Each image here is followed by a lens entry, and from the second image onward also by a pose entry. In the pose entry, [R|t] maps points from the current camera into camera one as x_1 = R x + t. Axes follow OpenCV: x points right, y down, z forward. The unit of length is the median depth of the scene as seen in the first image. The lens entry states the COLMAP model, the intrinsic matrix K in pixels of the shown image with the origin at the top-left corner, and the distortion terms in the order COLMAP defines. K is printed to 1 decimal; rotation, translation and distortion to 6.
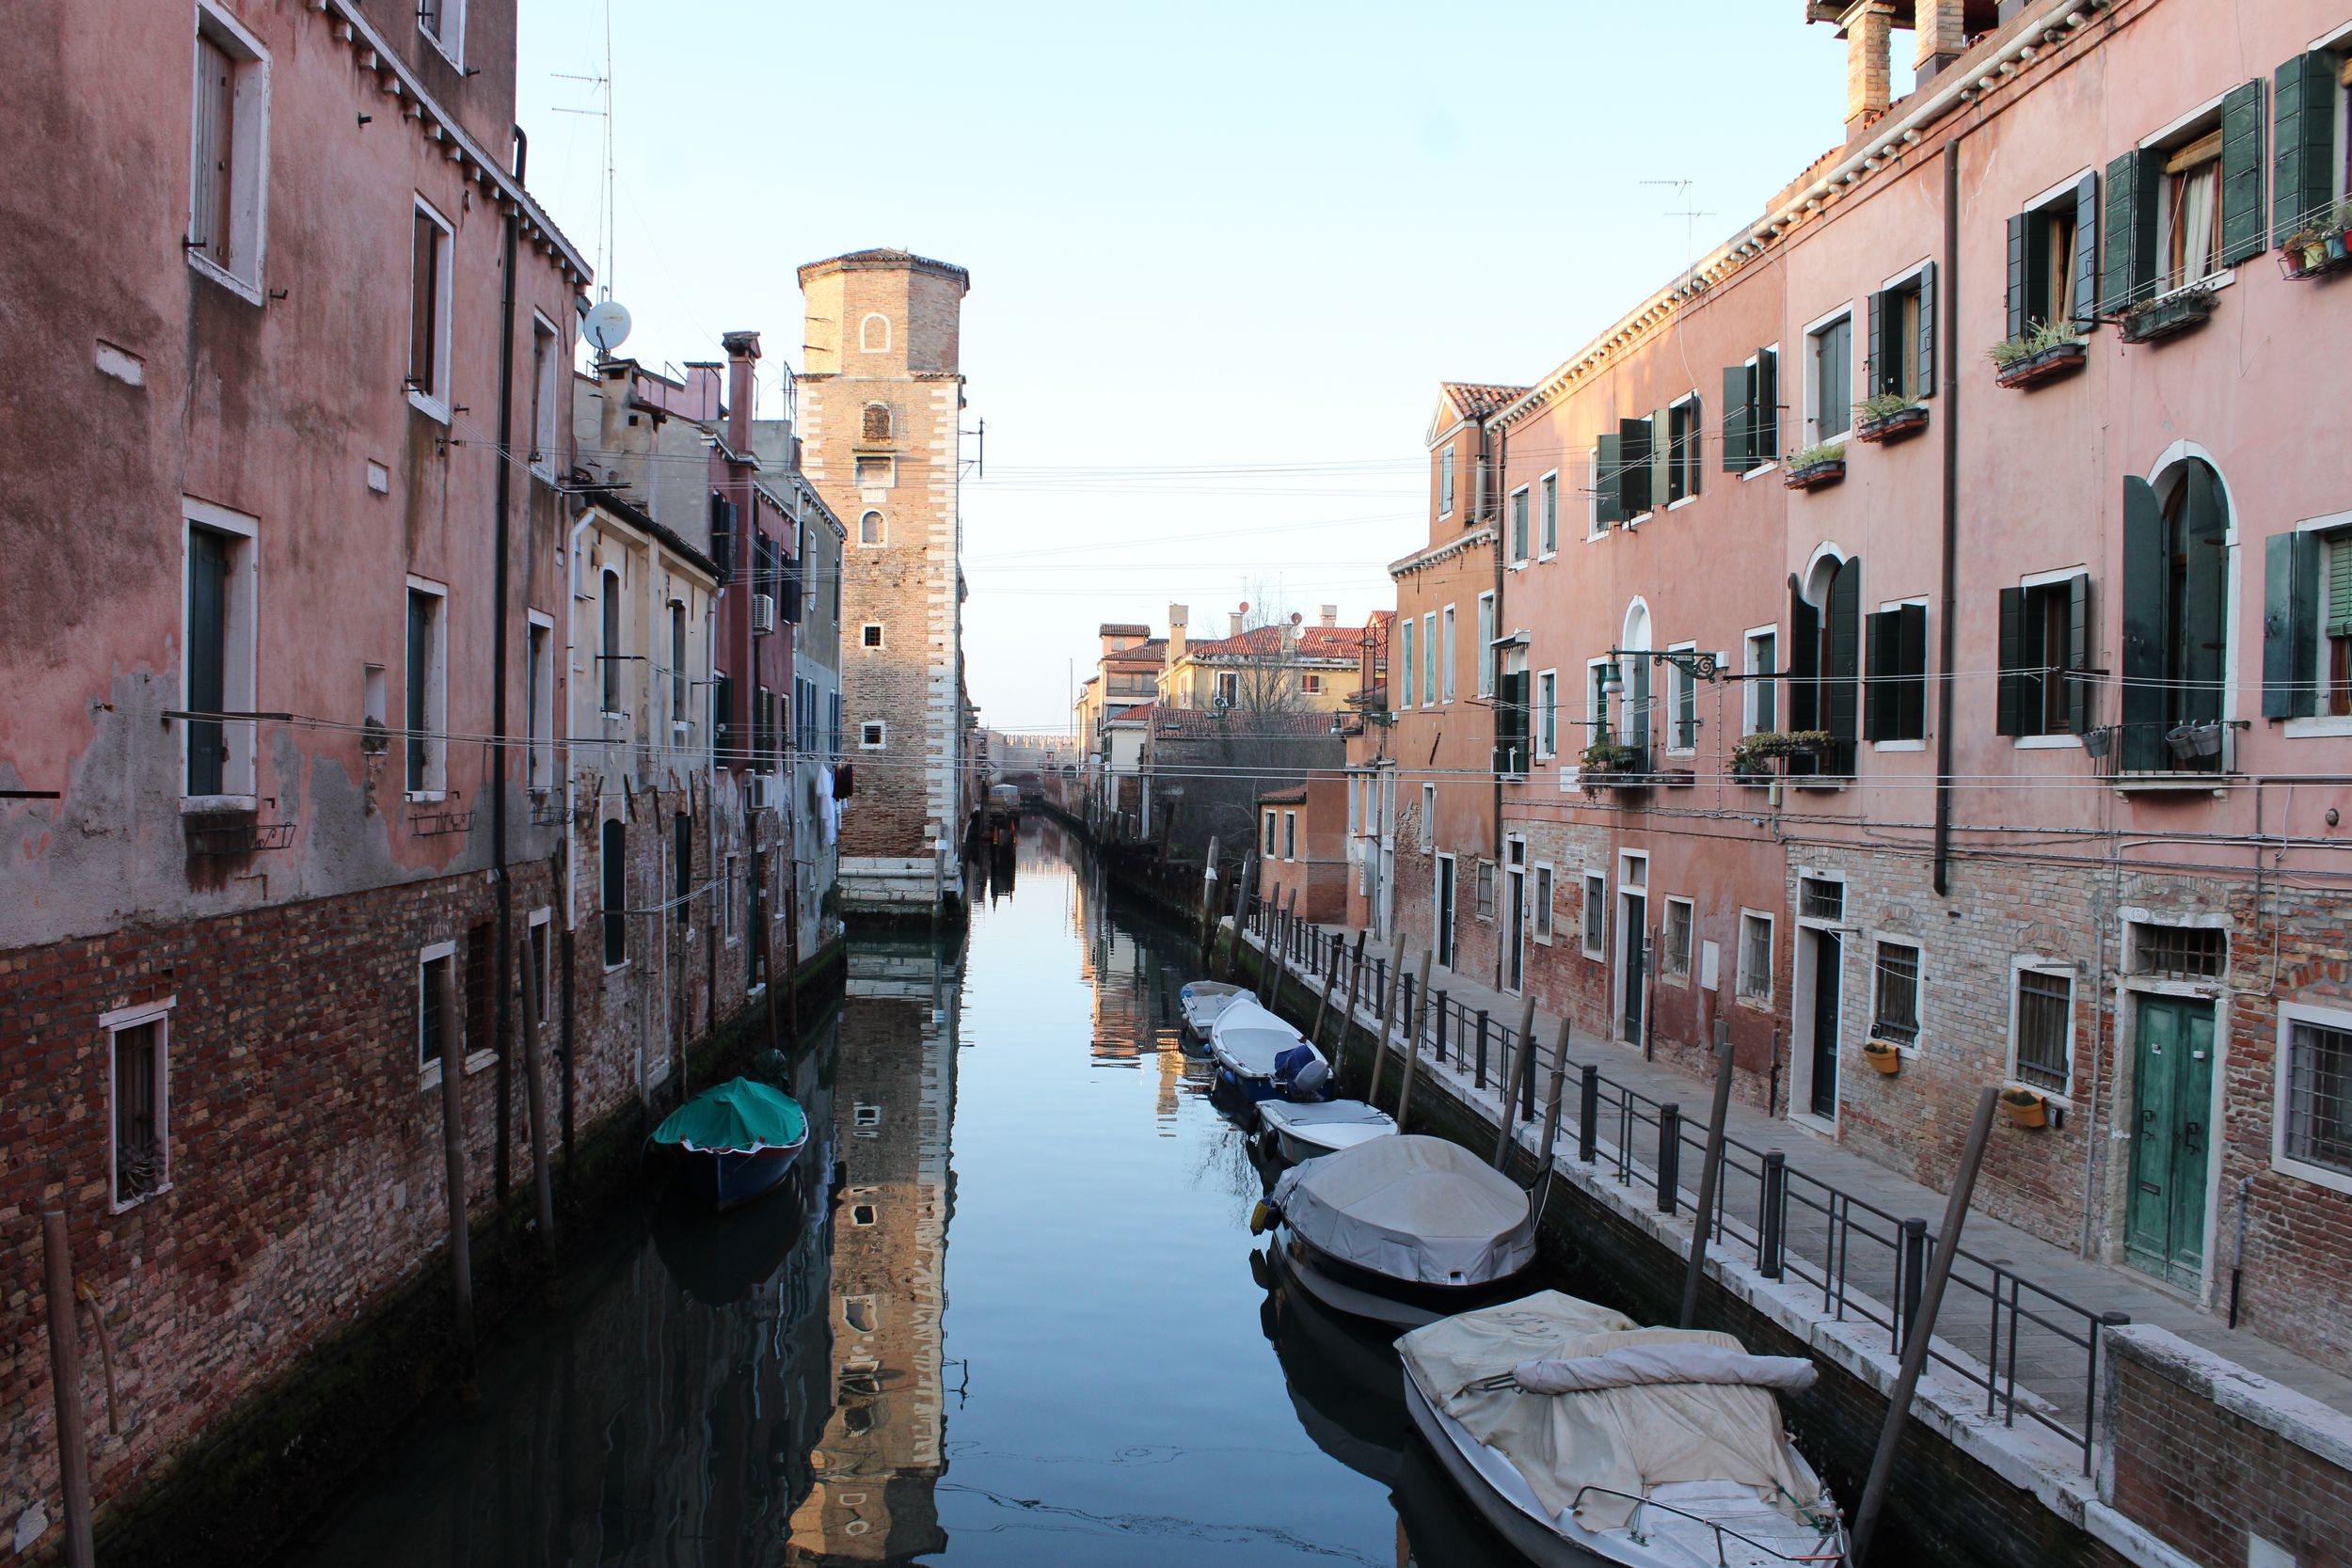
lens RADIAL K [[1977.5, 0, 1172.7], [0, 1977.5, 796.2], [0, 0, 1]] dist [-0.152343, 0.124406]
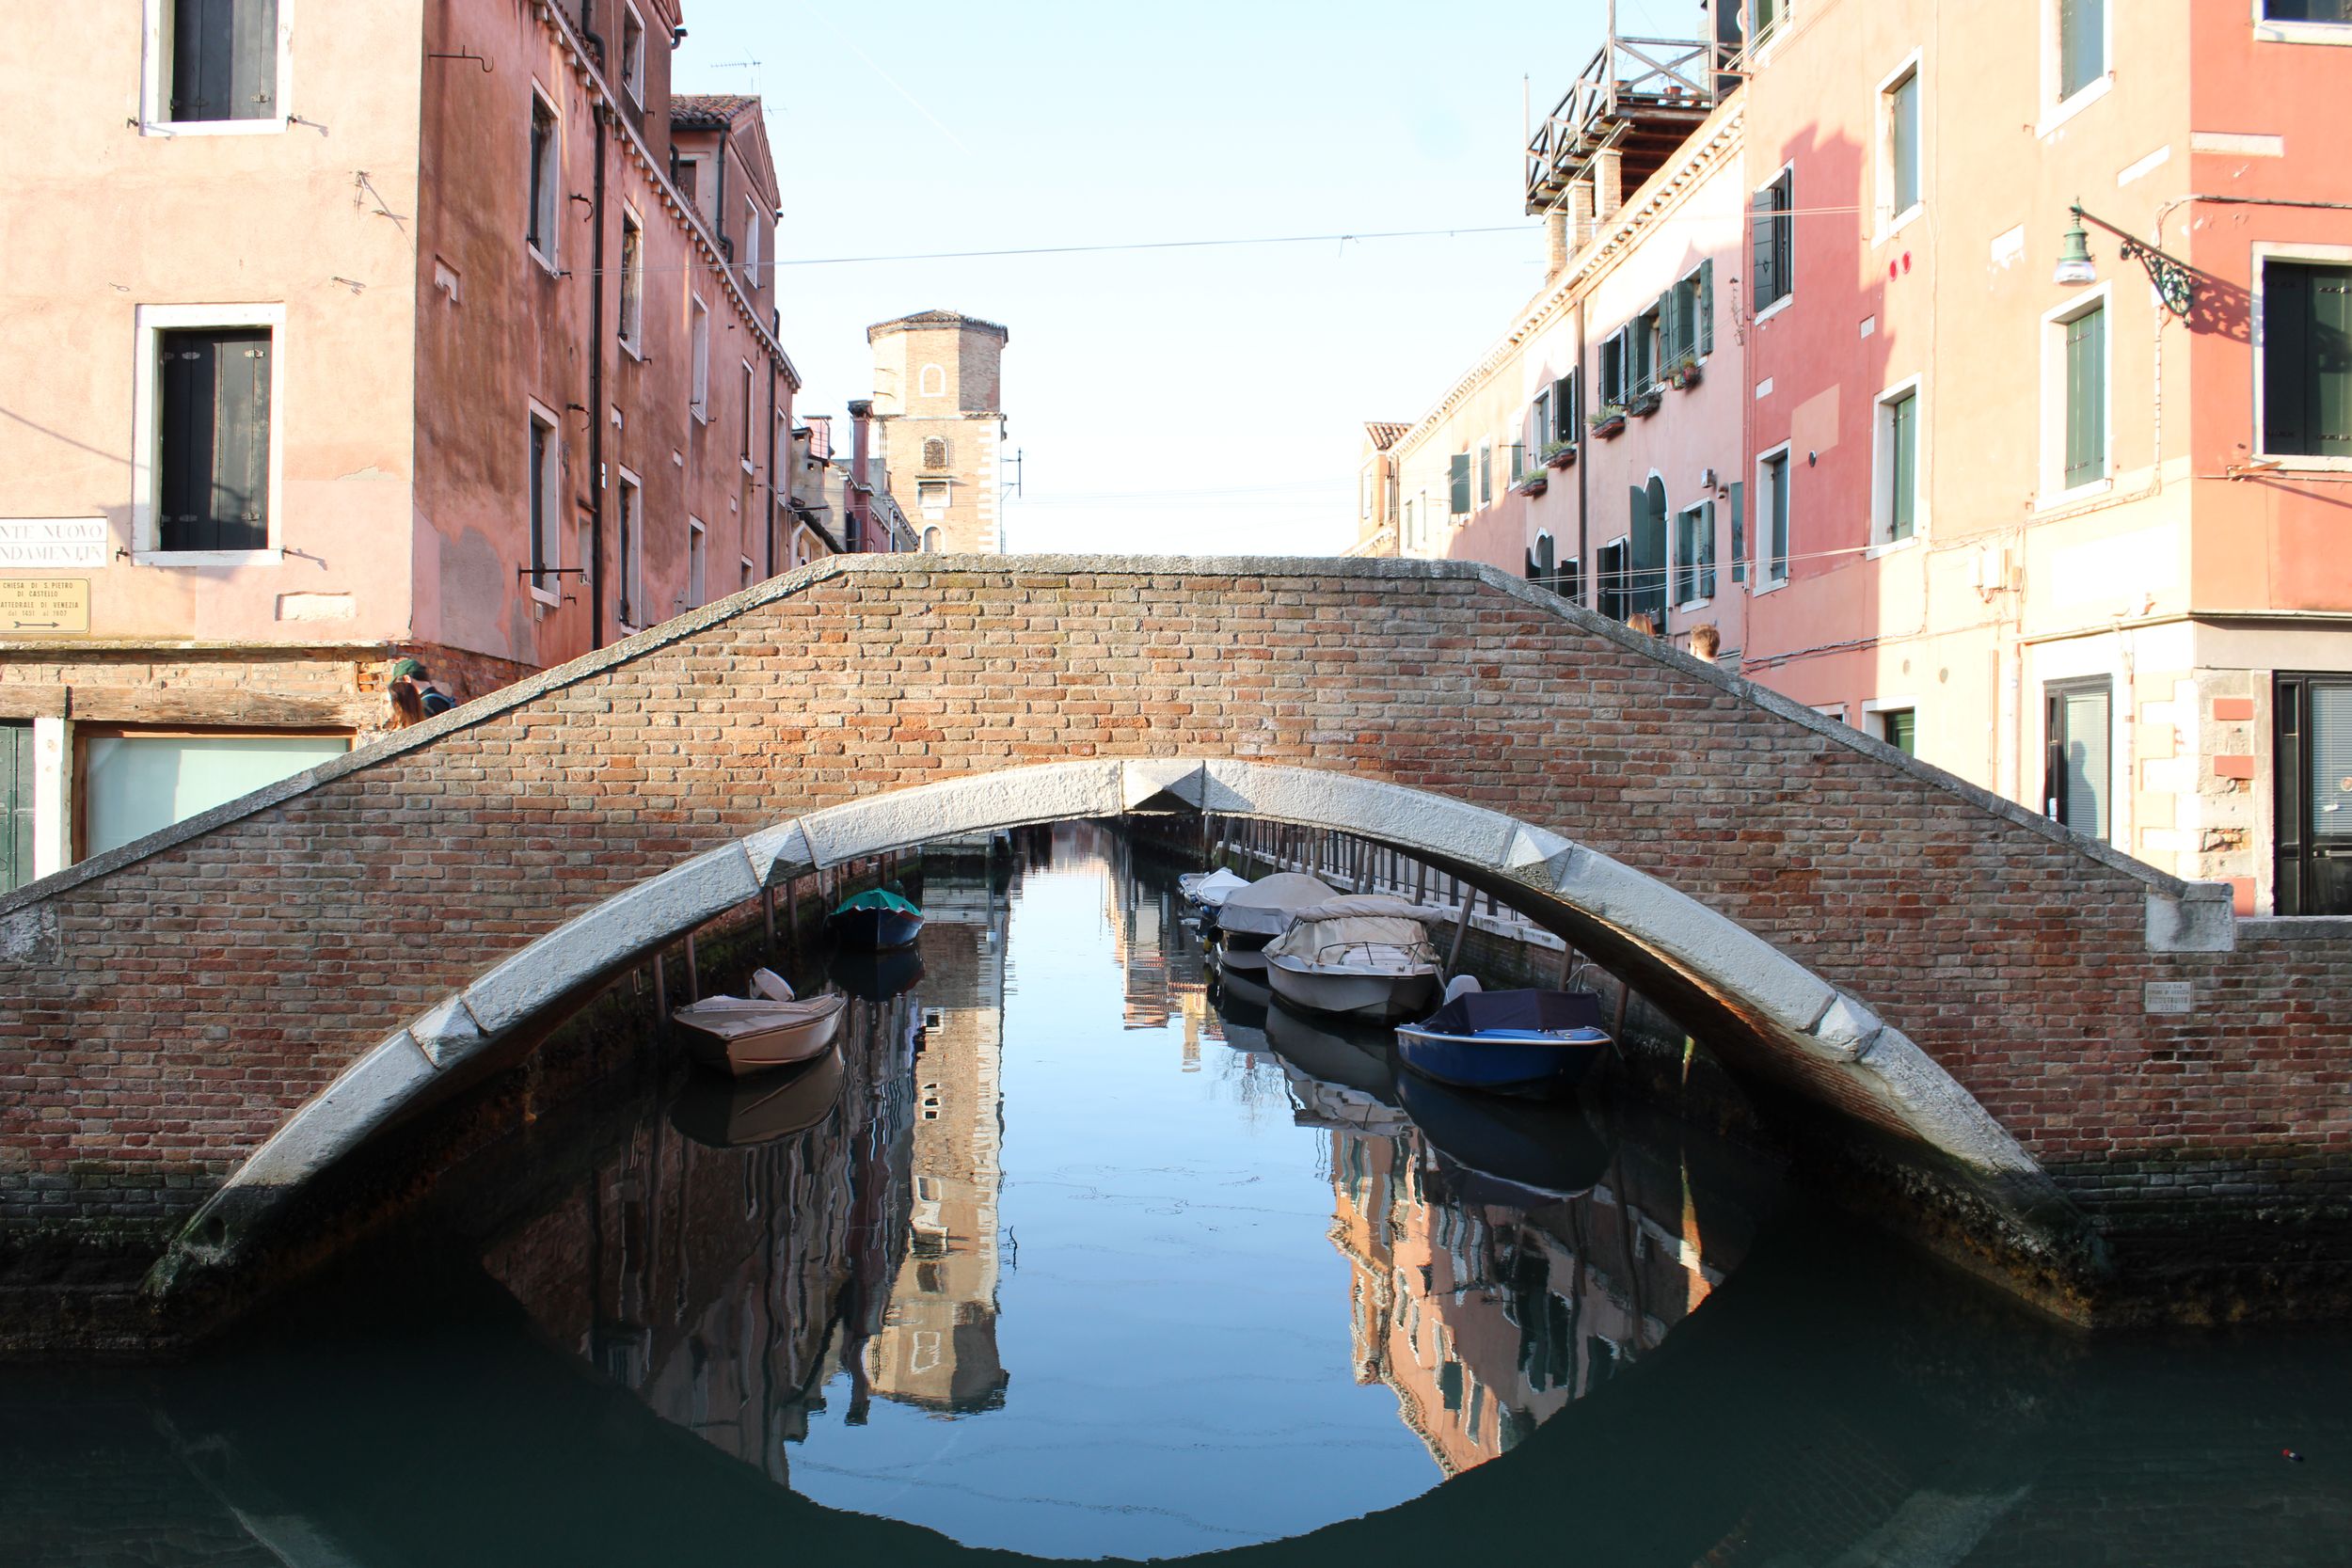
lens RADIAL K [[1977.5, 0, 1159.5], [0, 1977.5, 778.0], [0, 0, 1]] dist [-0.152343, 0.124406]
pose [[0.999623, -0.014813, -0.023128, 0.031097], [0.014427, 0.999755, -0.016773, 0.073331], [0.023371, 0.016433, 0.999592, -0.469280]]
